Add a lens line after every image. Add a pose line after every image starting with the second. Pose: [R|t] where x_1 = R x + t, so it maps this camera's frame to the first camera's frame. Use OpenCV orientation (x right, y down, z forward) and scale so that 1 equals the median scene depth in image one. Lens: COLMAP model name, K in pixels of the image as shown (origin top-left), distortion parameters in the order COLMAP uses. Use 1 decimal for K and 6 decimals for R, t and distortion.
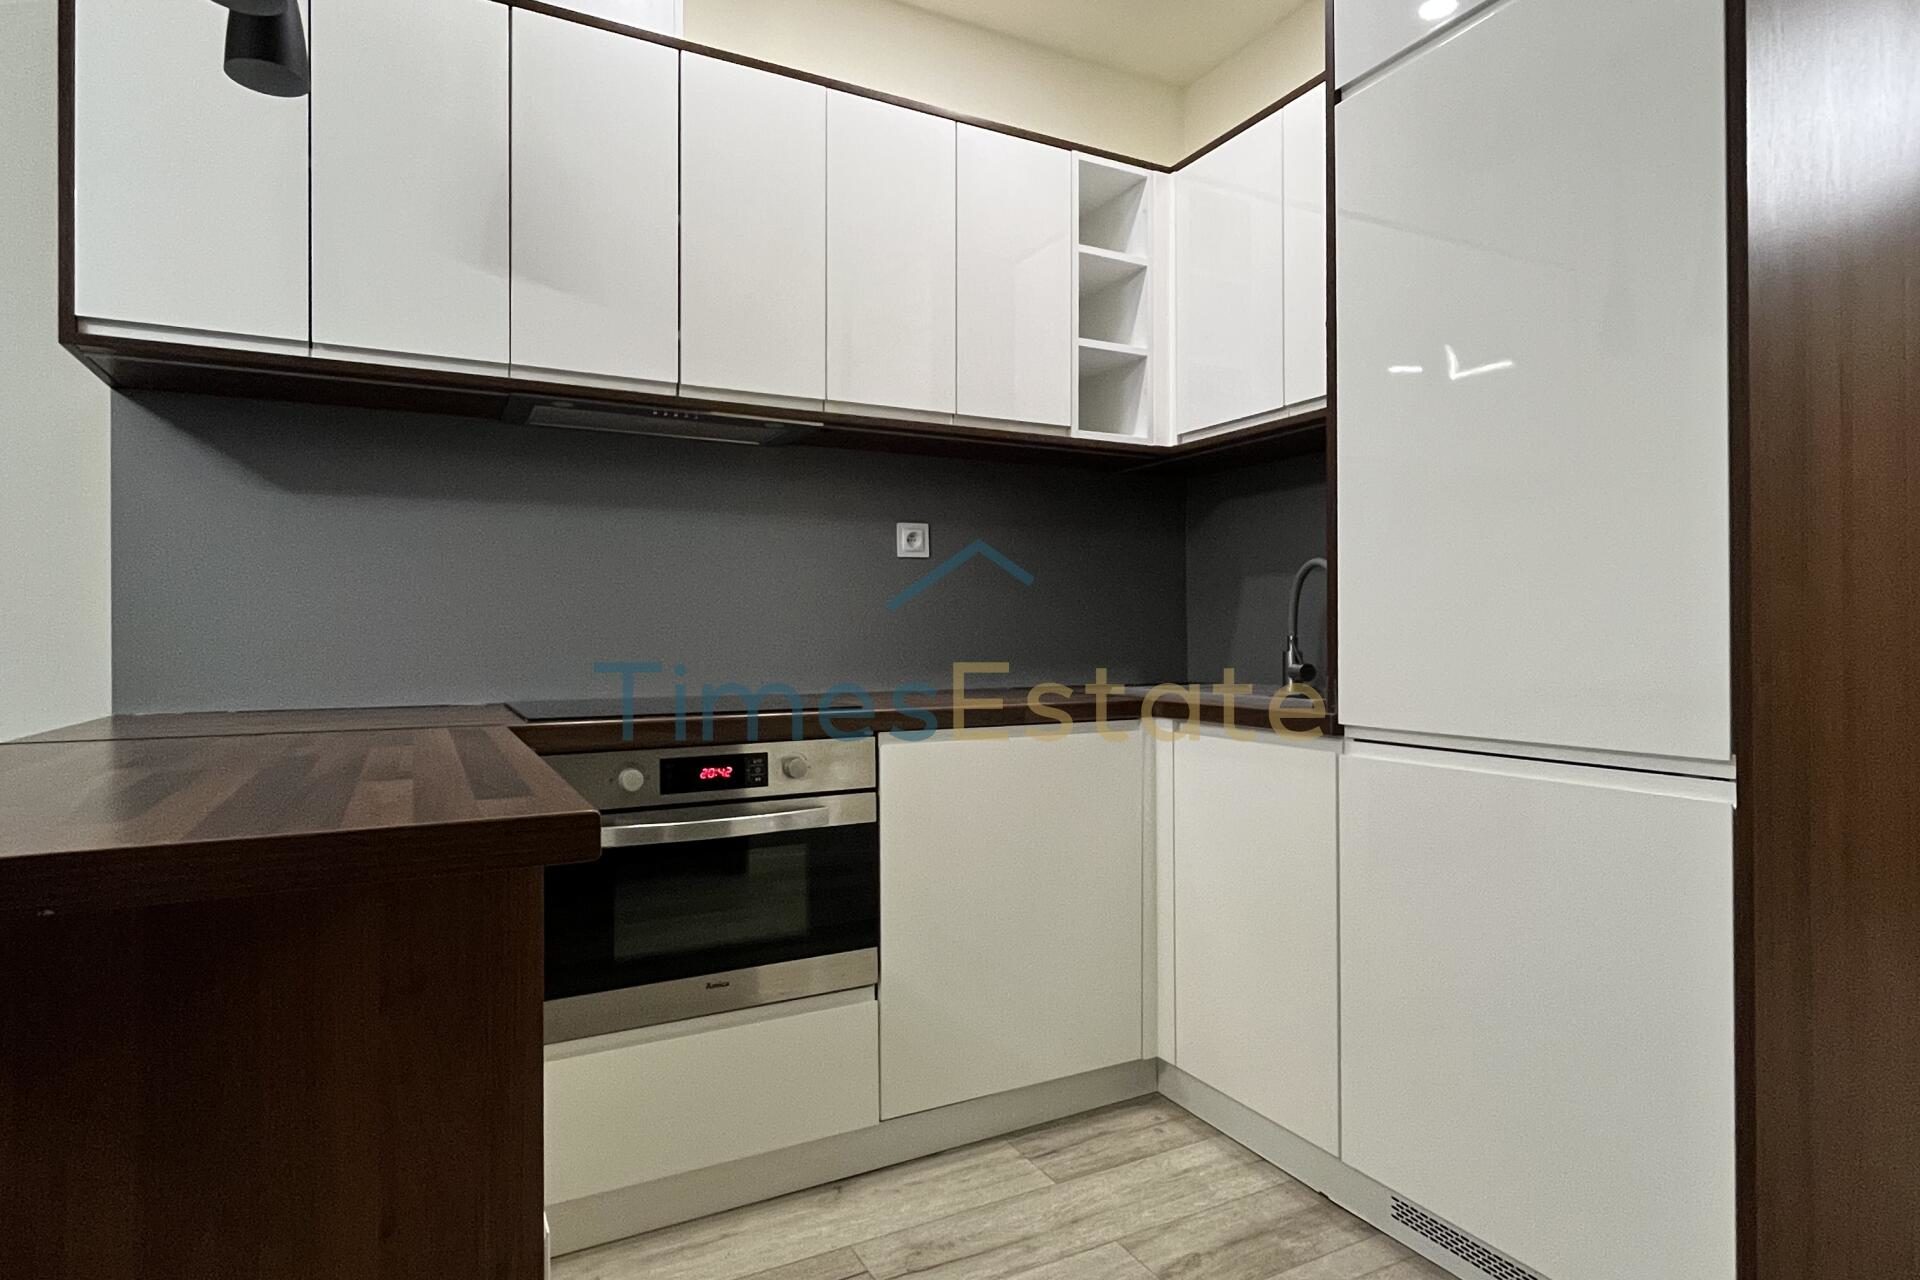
lens RADIAL K [[1035.1, 0, 961.8], [0, 1035.1, 628.4], [0, 0, 1]] dist [0.001627, -0.003292]
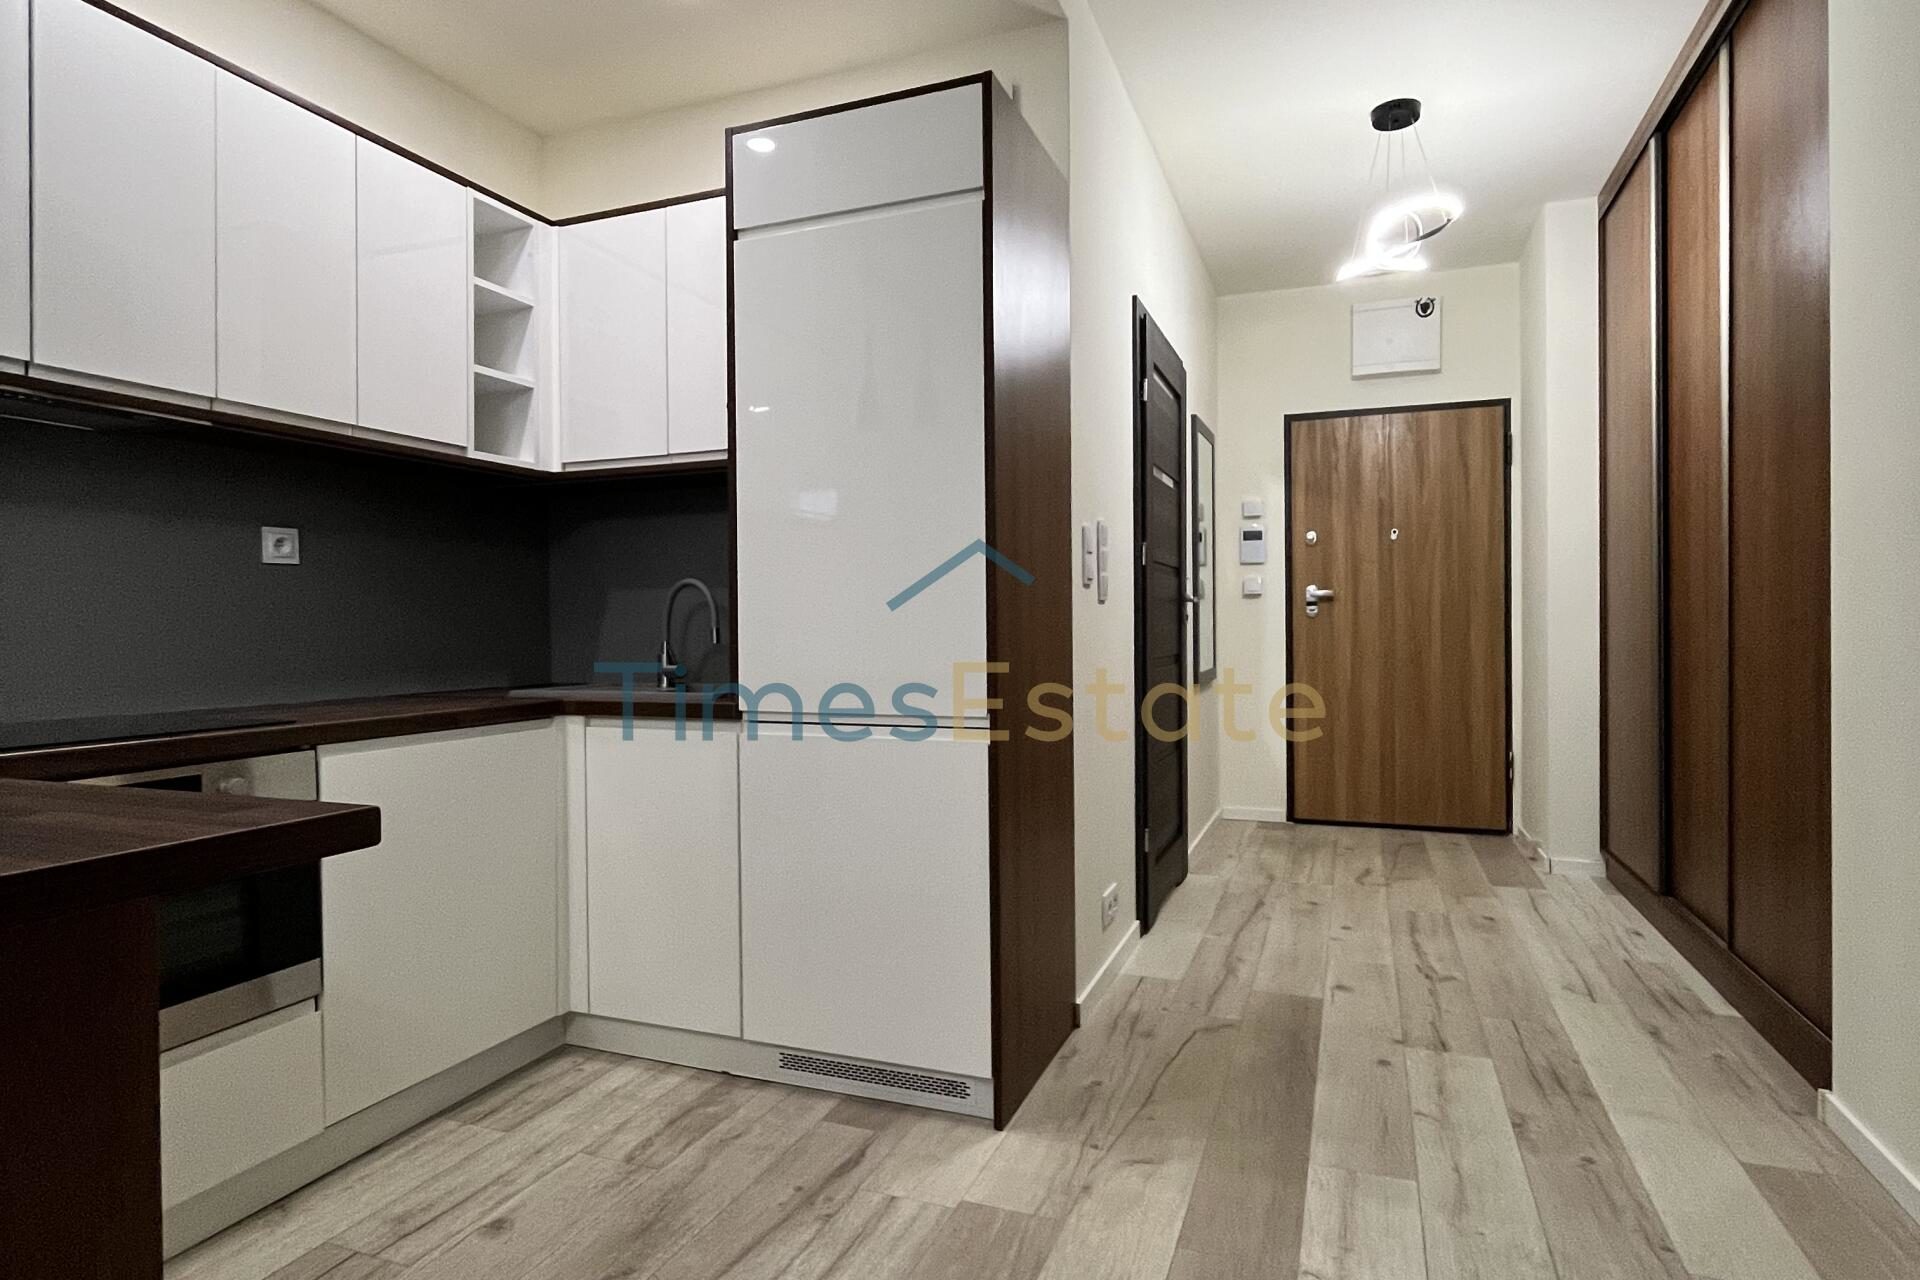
lens RADIAL K [[1035.1, 0, 959.5], [0, 1035.1, 632.0], [0, 0, 1]] dist [0.001627, -0.003292]
pose [[0.757845, -0.007662, 0.652389, -0.251978], [0.003839, 0.999966, 0.007285, -0.013806], [-0.652423, -0.003016, 0.757849, -0.163173]]
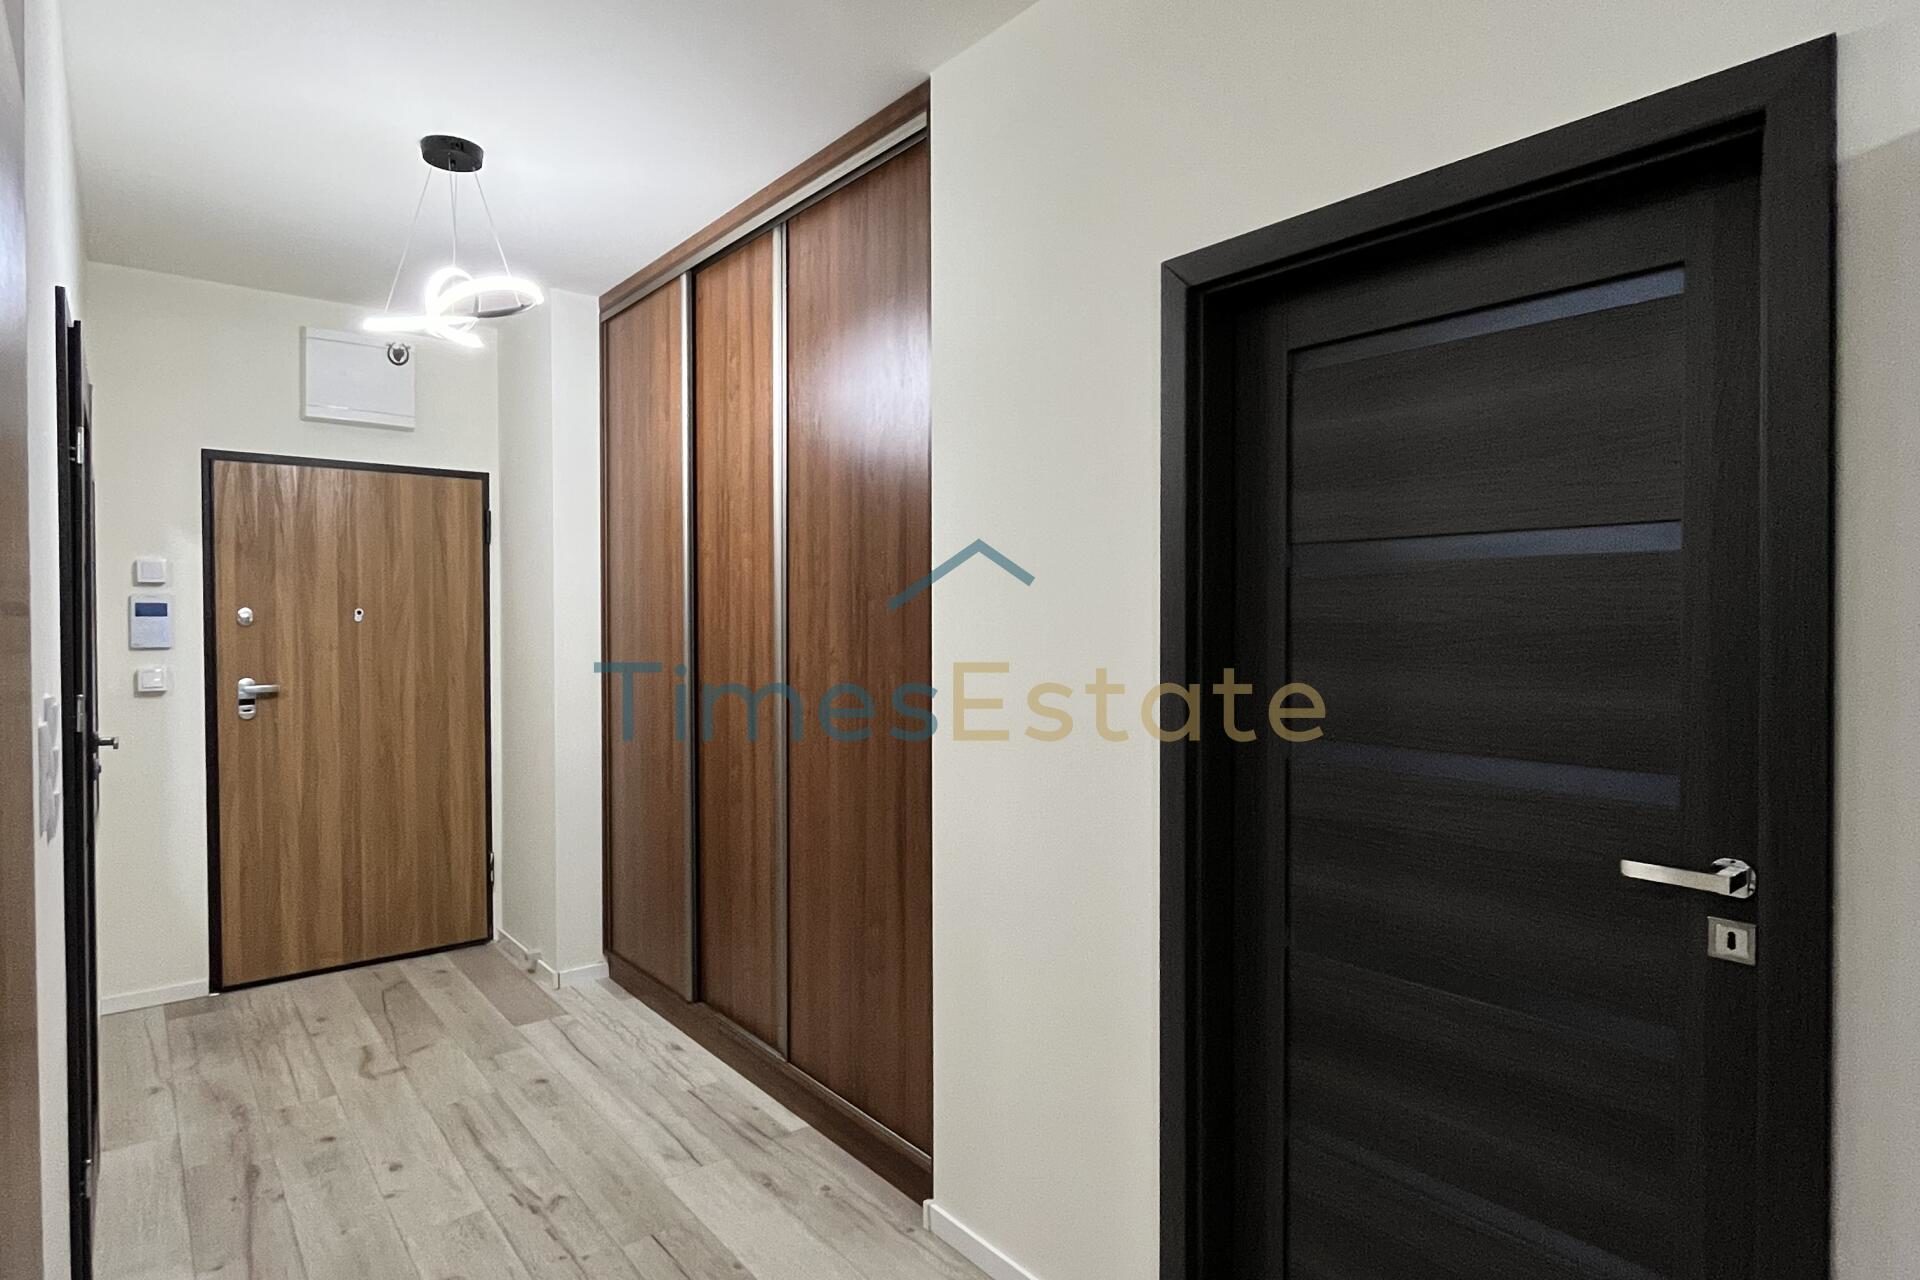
lens RADIAL K [[1035.1, 0, 960.4], [0, 1035.1, 631.6], [0, 0, 1]] dist [0.001627, -0.003292]
pose [[-0.187315, -0.012955, 0.982215, -0.096625], [-0.001587, 0.999916, 0.012886, -0.227126], [-0.982299, 0.000855, -0.187319, 0.255728]]
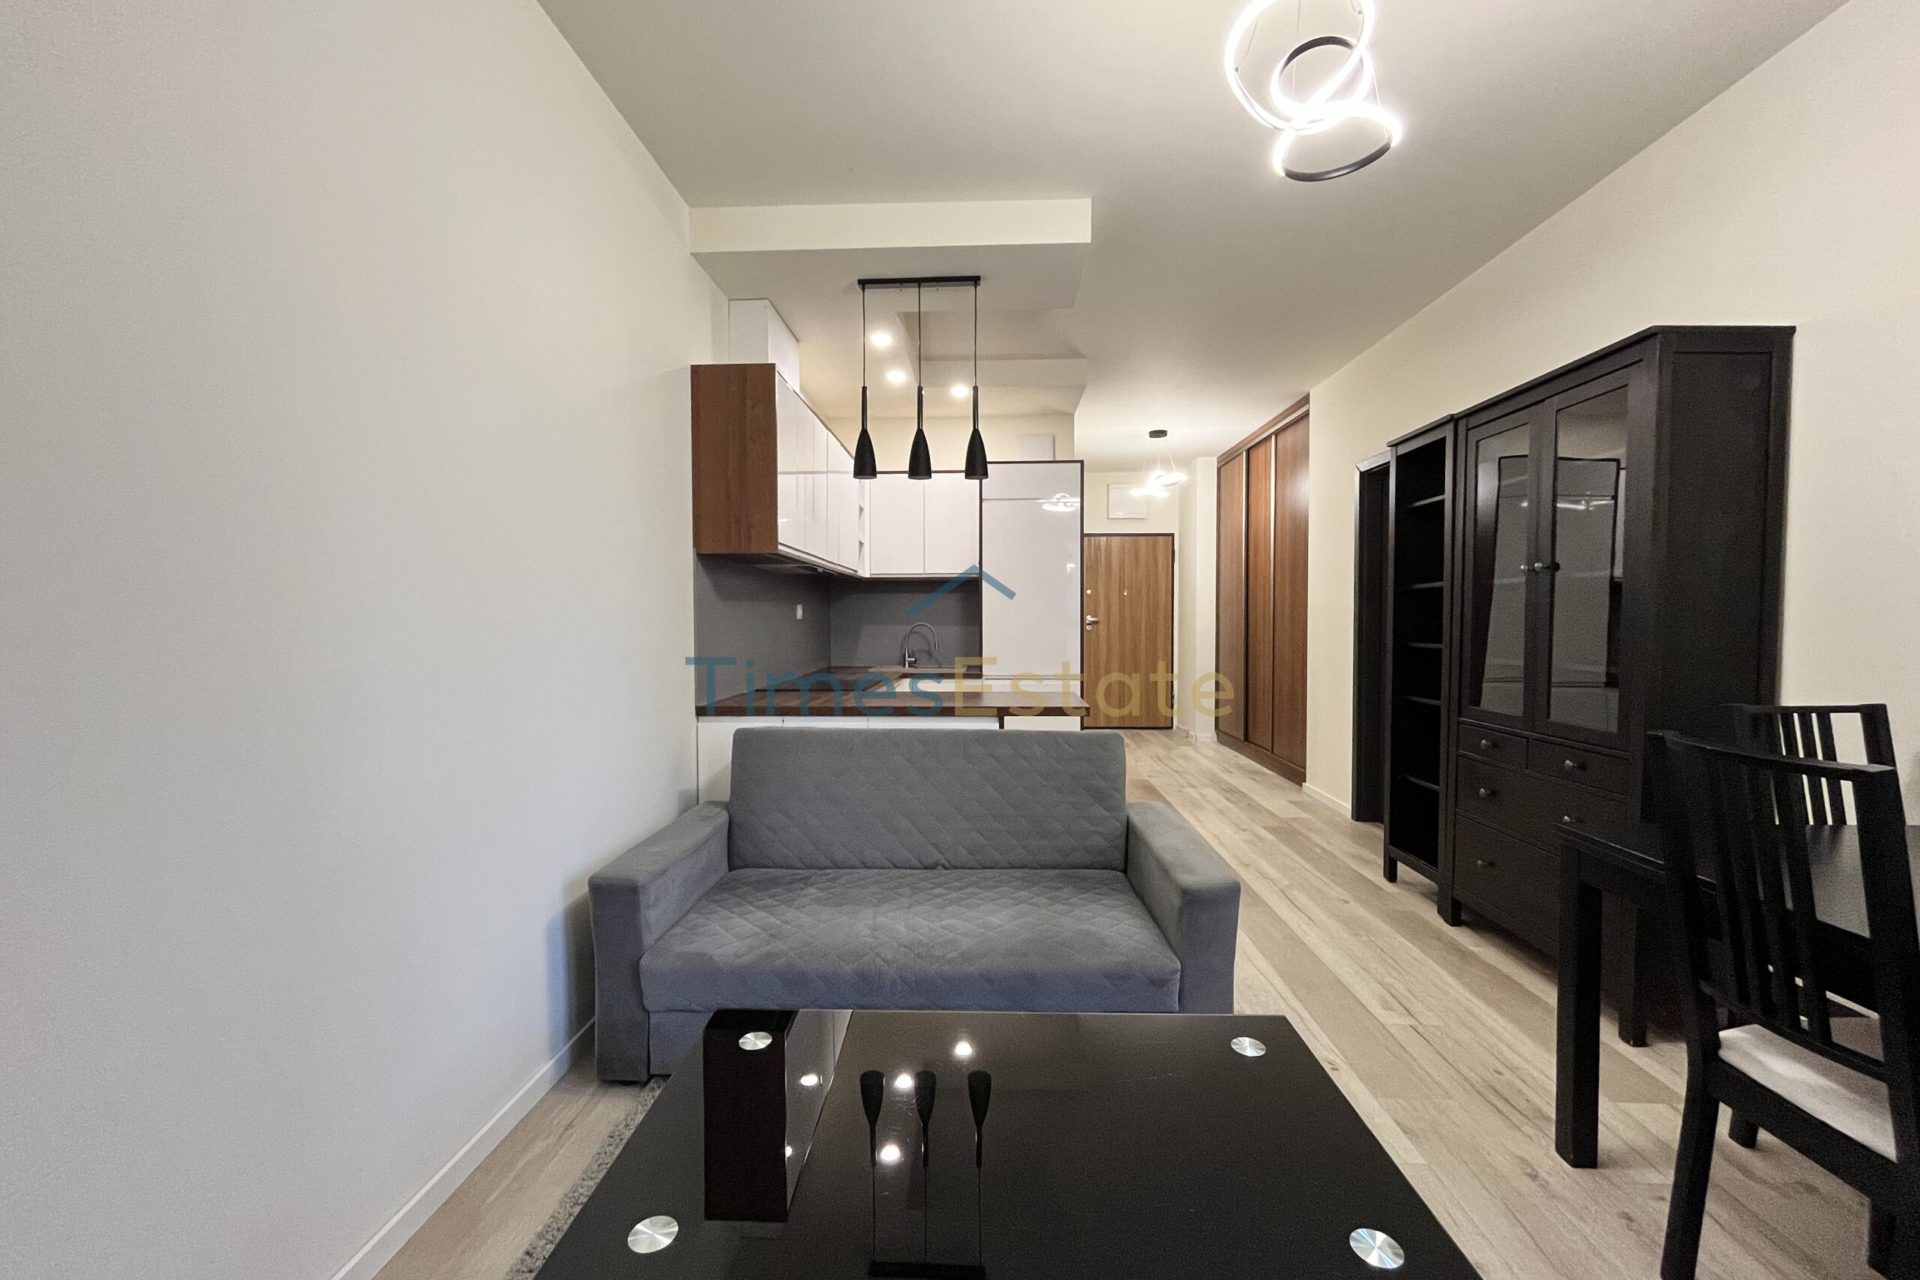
lens RADIAL K [[777.2, 0, 956.5], [0, 777.2, 640.8], [0, 0, 1]] dist [-0.004816, 0.000029]
pose [[0.511379, -0.024314, 0.859011, -1.780261], [-0.002046, 0.999562, 0.029510, -0.095486], [-0.859353, -0.016848, 0.511106, -0.267738]]
